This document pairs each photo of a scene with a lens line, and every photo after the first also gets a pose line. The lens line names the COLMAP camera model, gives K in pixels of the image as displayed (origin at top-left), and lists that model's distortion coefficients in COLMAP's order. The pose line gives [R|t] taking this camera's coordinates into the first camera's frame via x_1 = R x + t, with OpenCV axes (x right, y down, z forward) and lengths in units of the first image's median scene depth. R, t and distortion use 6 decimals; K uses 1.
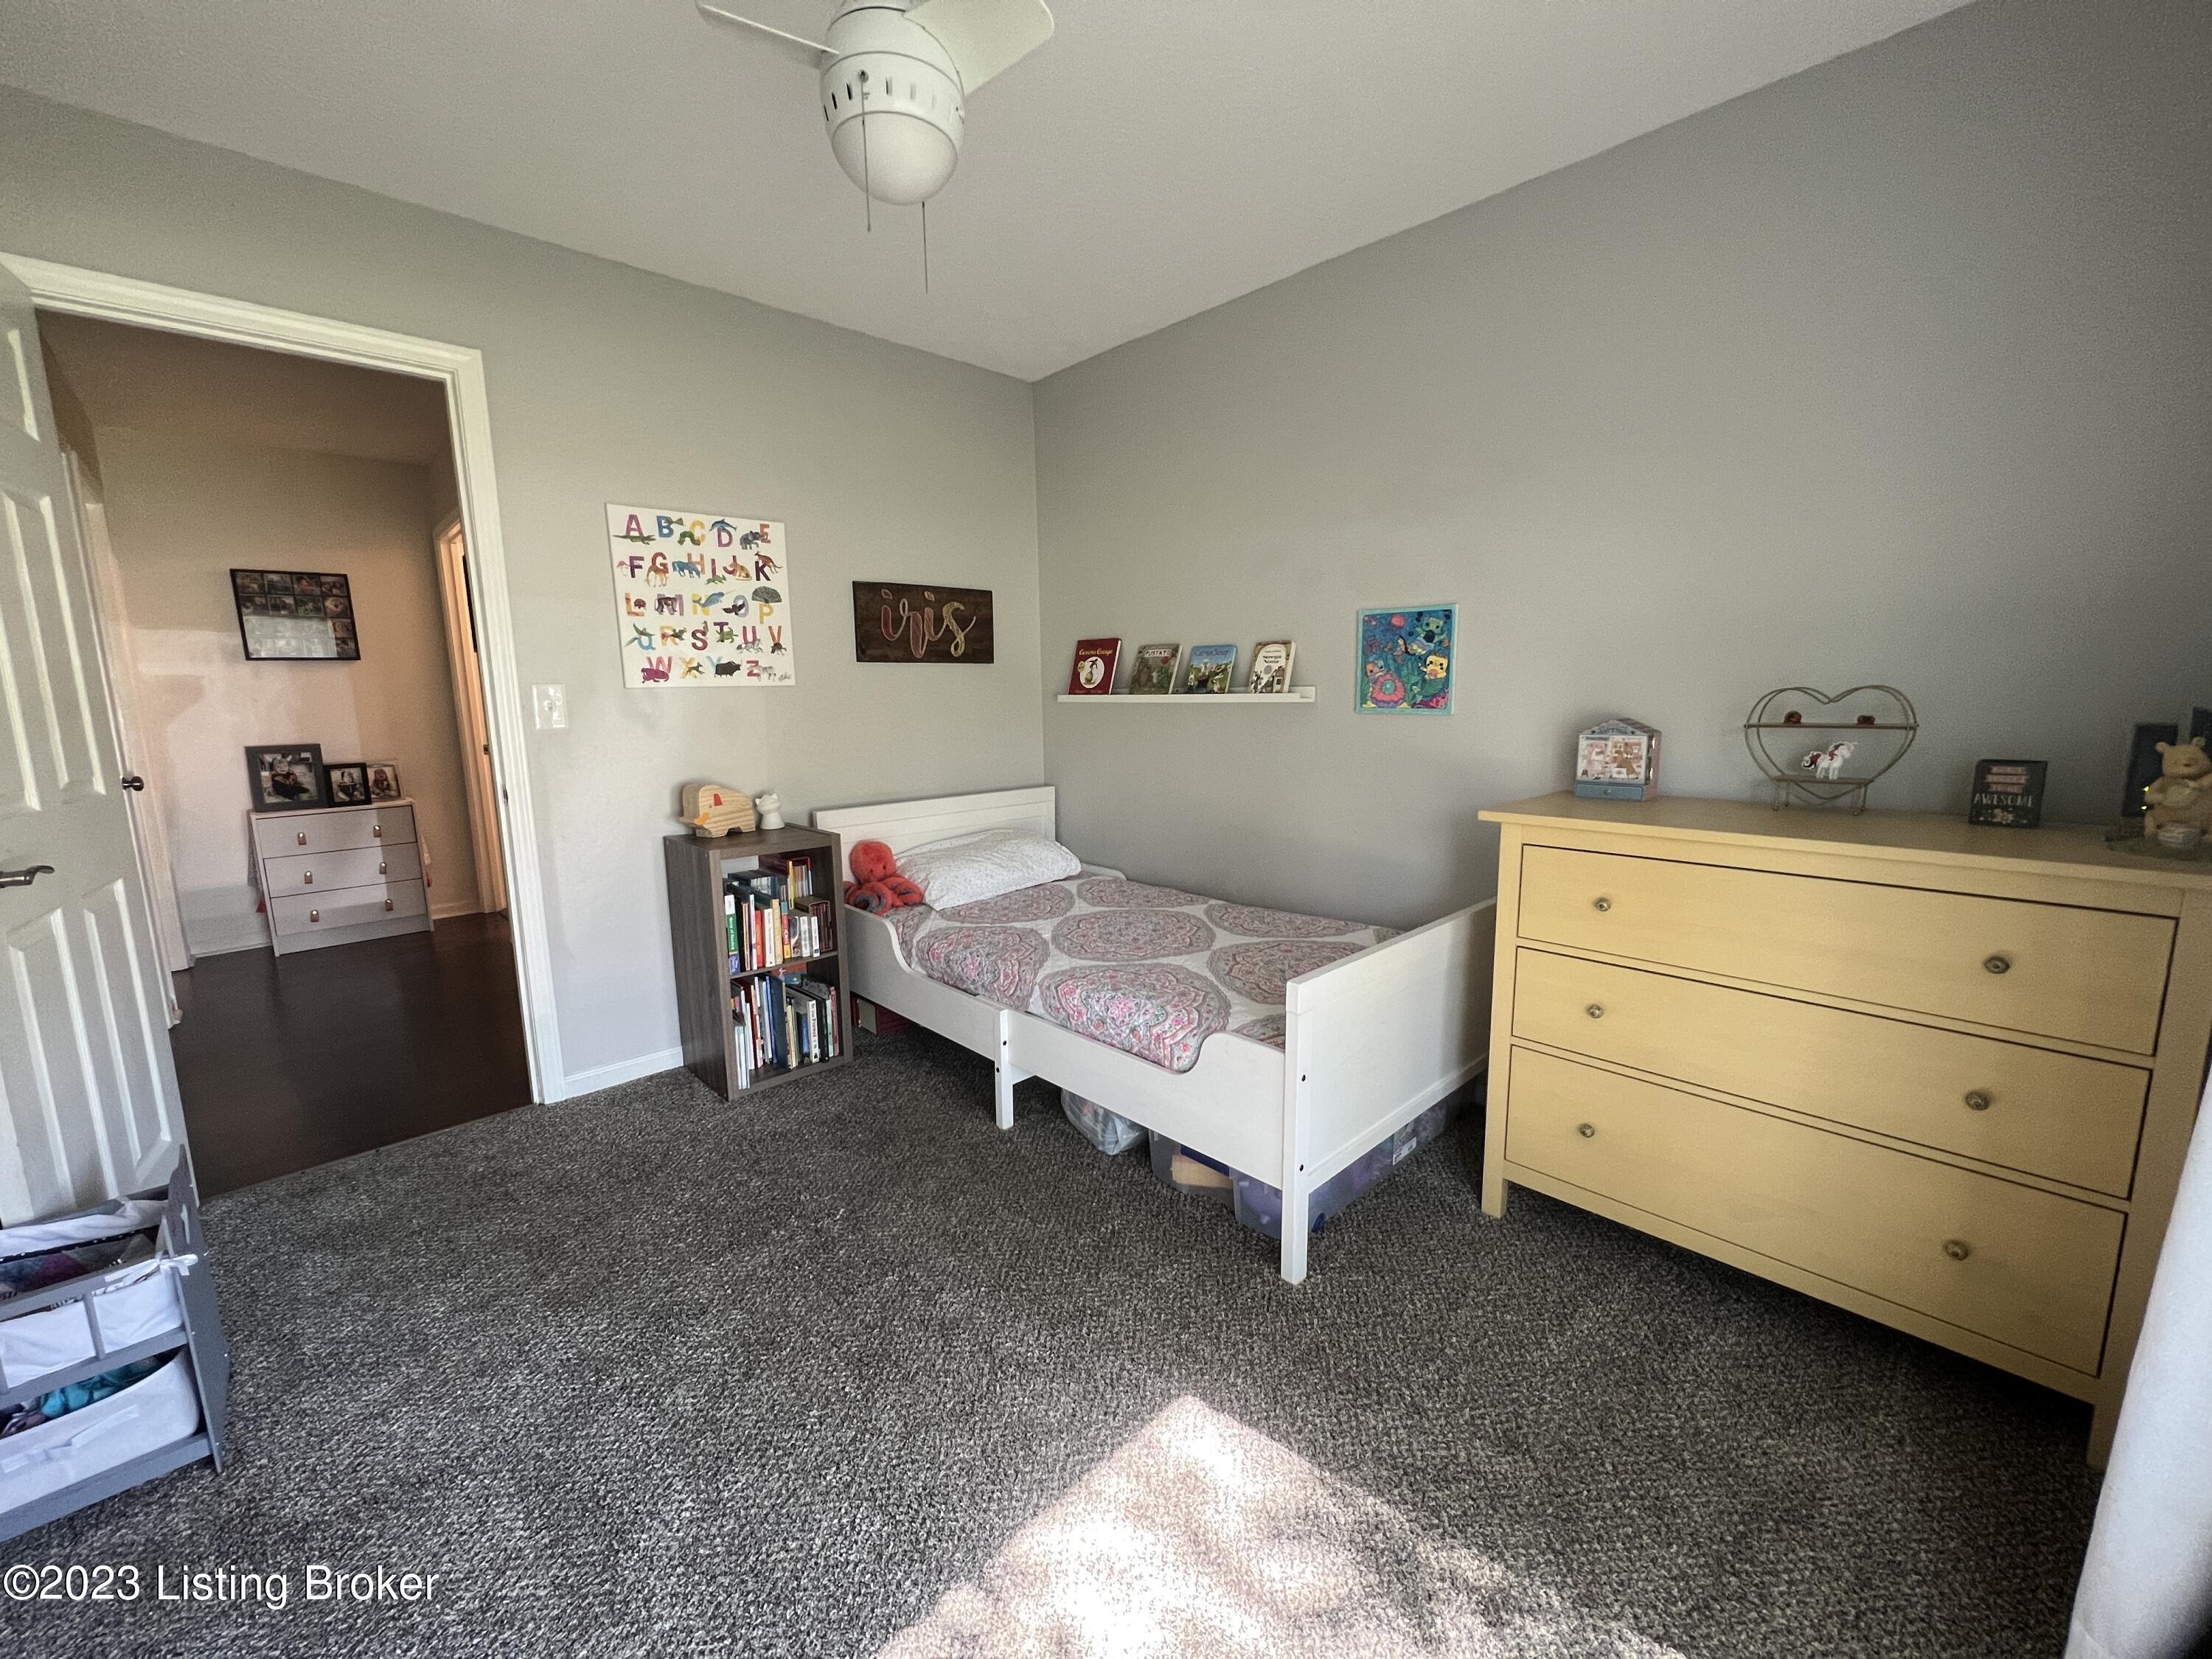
lens RADIAL K [[885.3, 0, 1090.2], [0, 885.3, 819.8], [0, 0, 1]] dist [-0.001493, -0.000131]
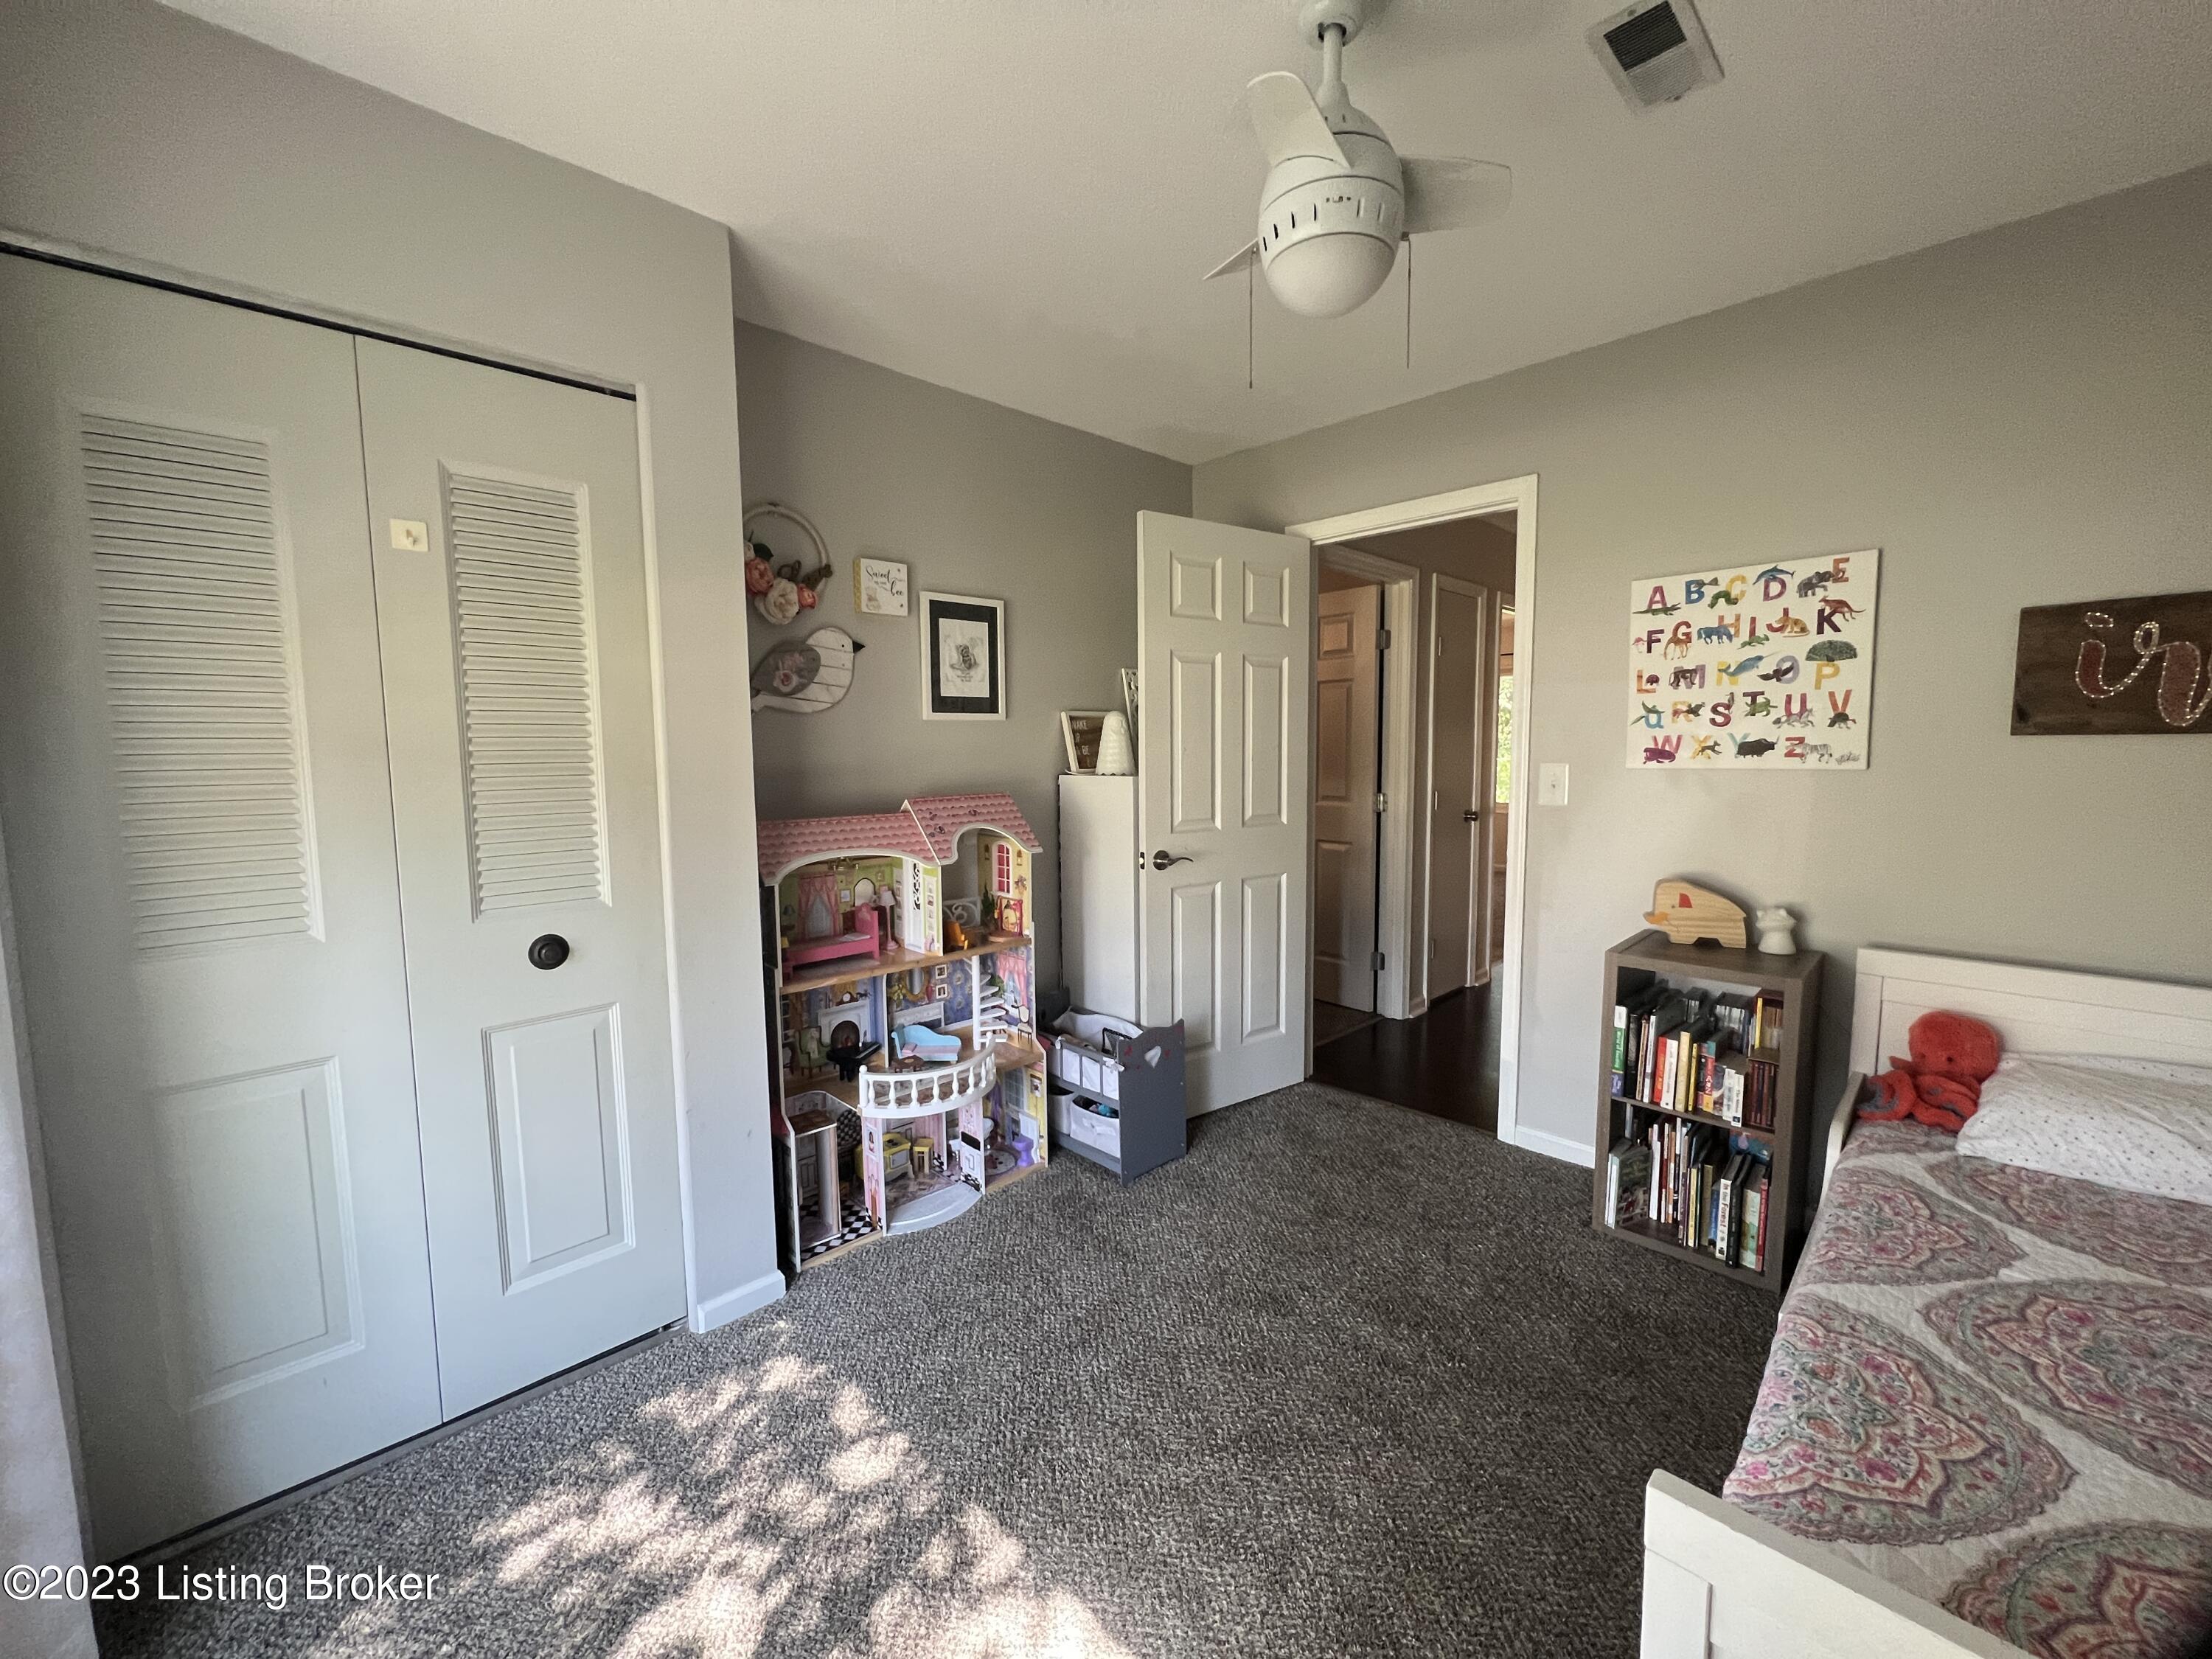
lens RADIAL K [[890.4, 0, 1119.8], [0, 890.4, 821.4], [0, 0, 1]] dist [-0.002797, -0.000251]
pose [[0.027318, 0.100716, -0.994540, 0.417594], [-0.137854, 0.985785, 0.096043, -0.106501], [0.990076, 0.134478, 0.040814, 0.412783]]
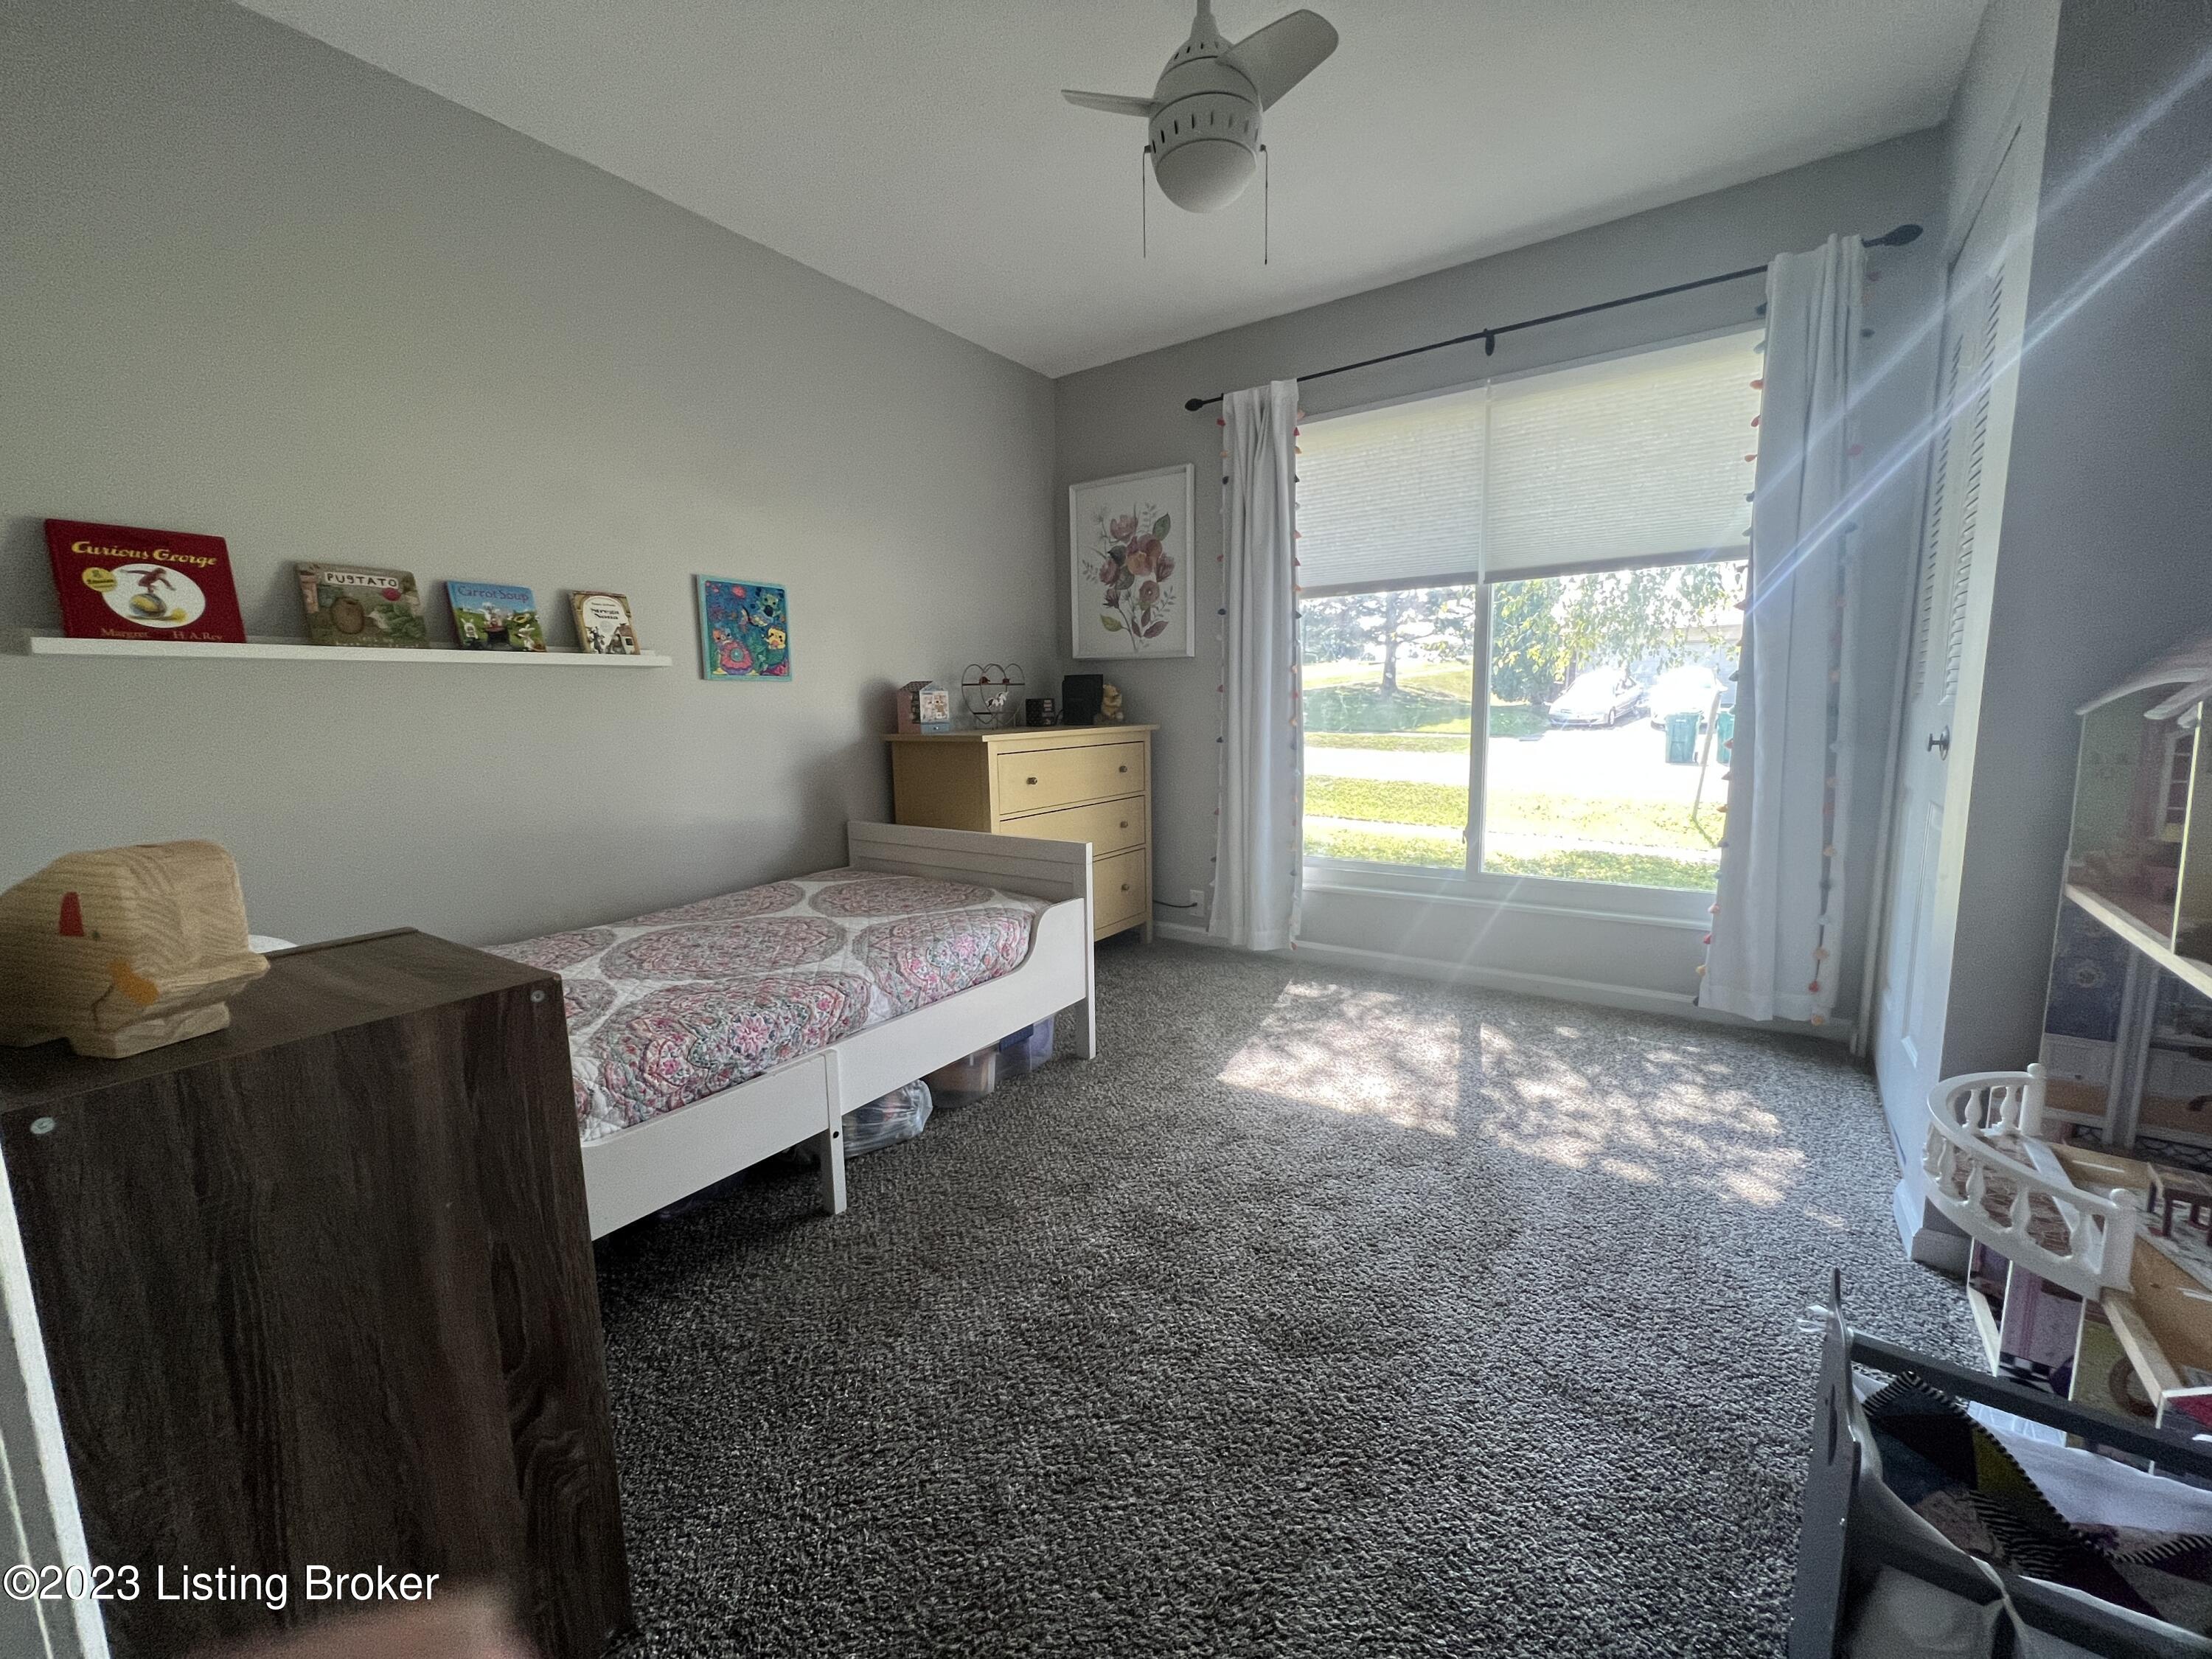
lens RADIAL K [[890.4, 0, 1088.1], [0, 890.4, 829.9], [0, 0, 1]] dist [-0.002797, -0.000251]
pose [[-0.195006, -0.116321, 0.973880, -0.749828], [0.170020, 0.973901, 0.150367, -0.035367], [-0.965953, 0.194901, -0.170140, 0.784523]]
